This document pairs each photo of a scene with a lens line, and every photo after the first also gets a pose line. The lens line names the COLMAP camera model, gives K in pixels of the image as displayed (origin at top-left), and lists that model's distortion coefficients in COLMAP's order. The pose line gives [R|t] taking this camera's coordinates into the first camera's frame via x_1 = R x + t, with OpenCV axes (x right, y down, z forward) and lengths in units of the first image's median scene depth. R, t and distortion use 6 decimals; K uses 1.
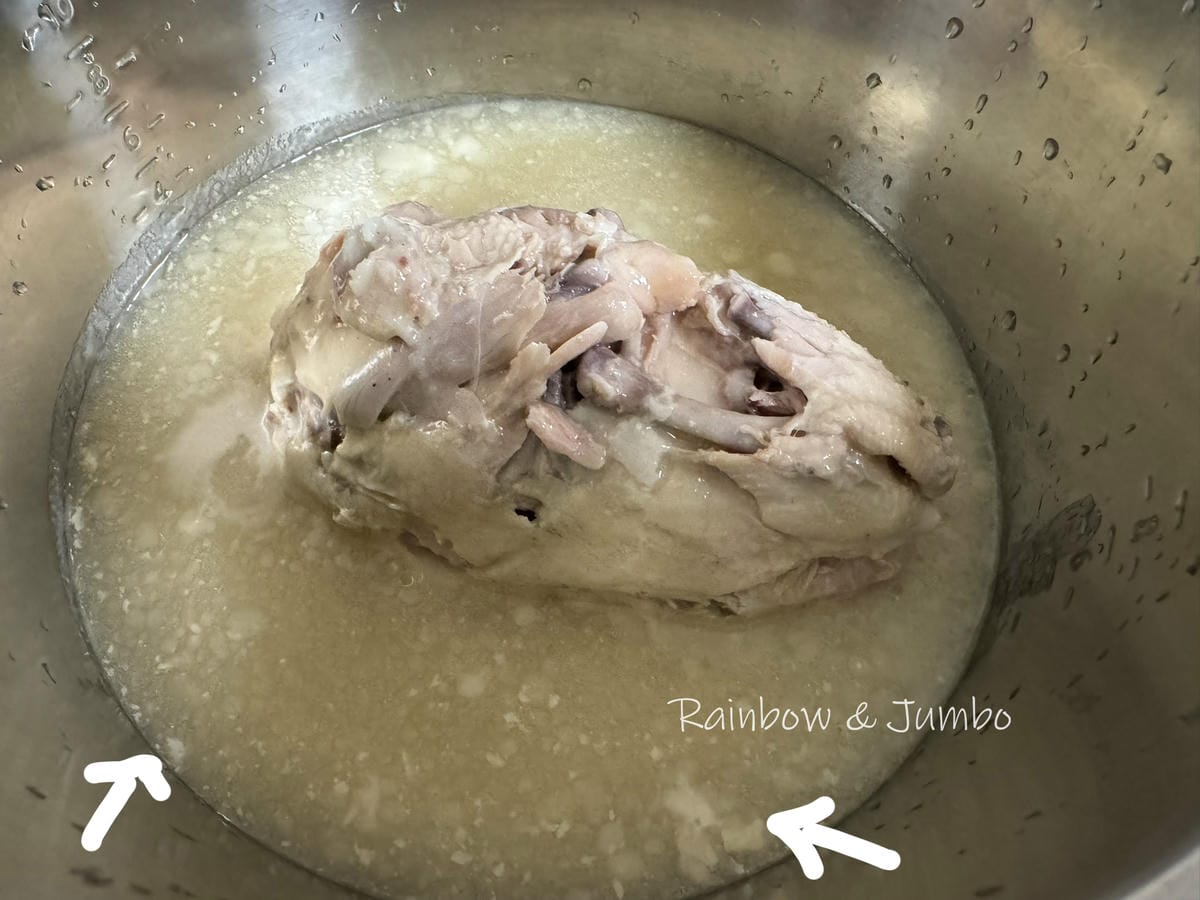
lens RADIAL K [[847.1, 0, 555.0], [0, 847.1, 450.5], [0, 0, 1]] dist [0.000583, 0.001466]
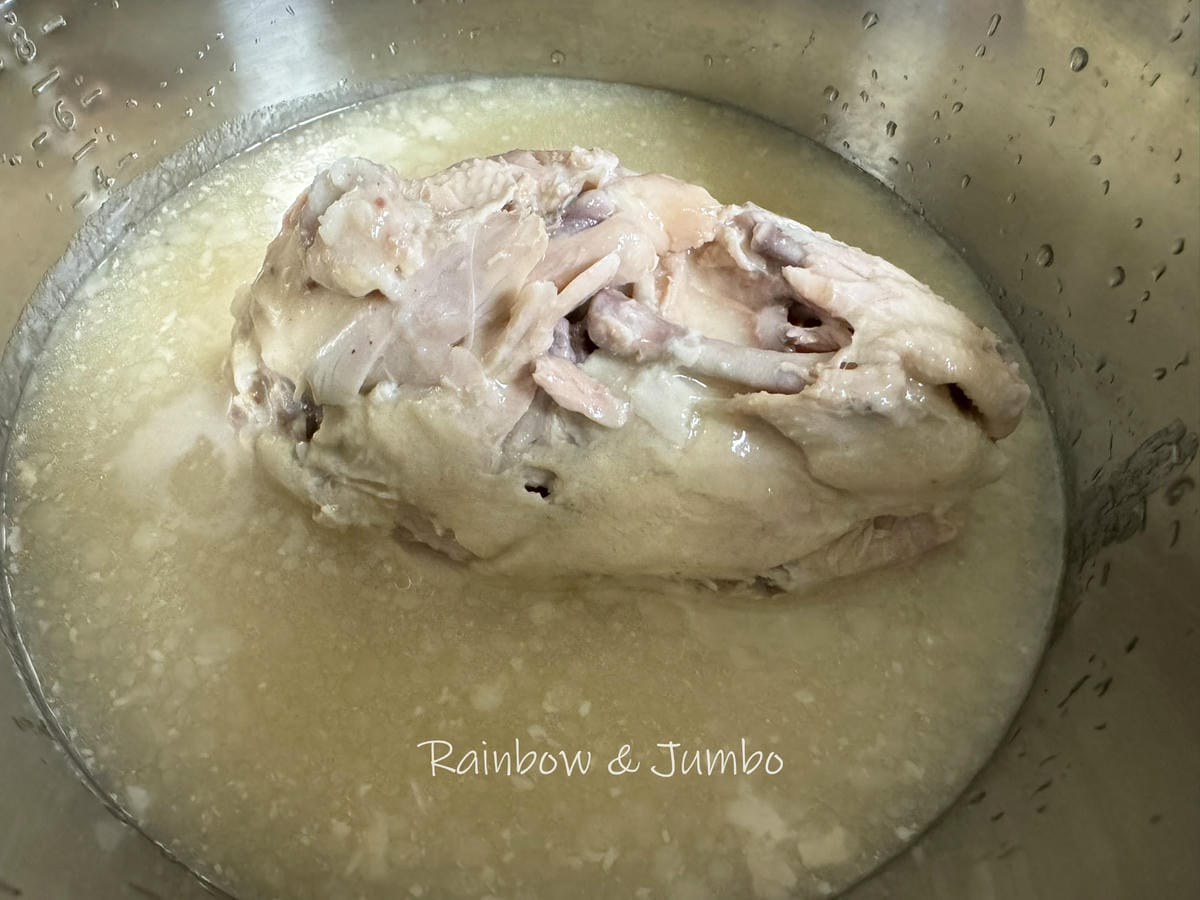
lens RADIAL K [[847.1, 0, 555.0], [0, 847.1, 450.5], [0, 0, 1]] dist [0.000583, 0.001466]
pose [[0.997162, -0.067600, 0.033145, -0.041873], [0.069526, 0.995720, -0.060896, 0.086389], [-0.028886, 0.063027, 0.997594, 0.130433]]
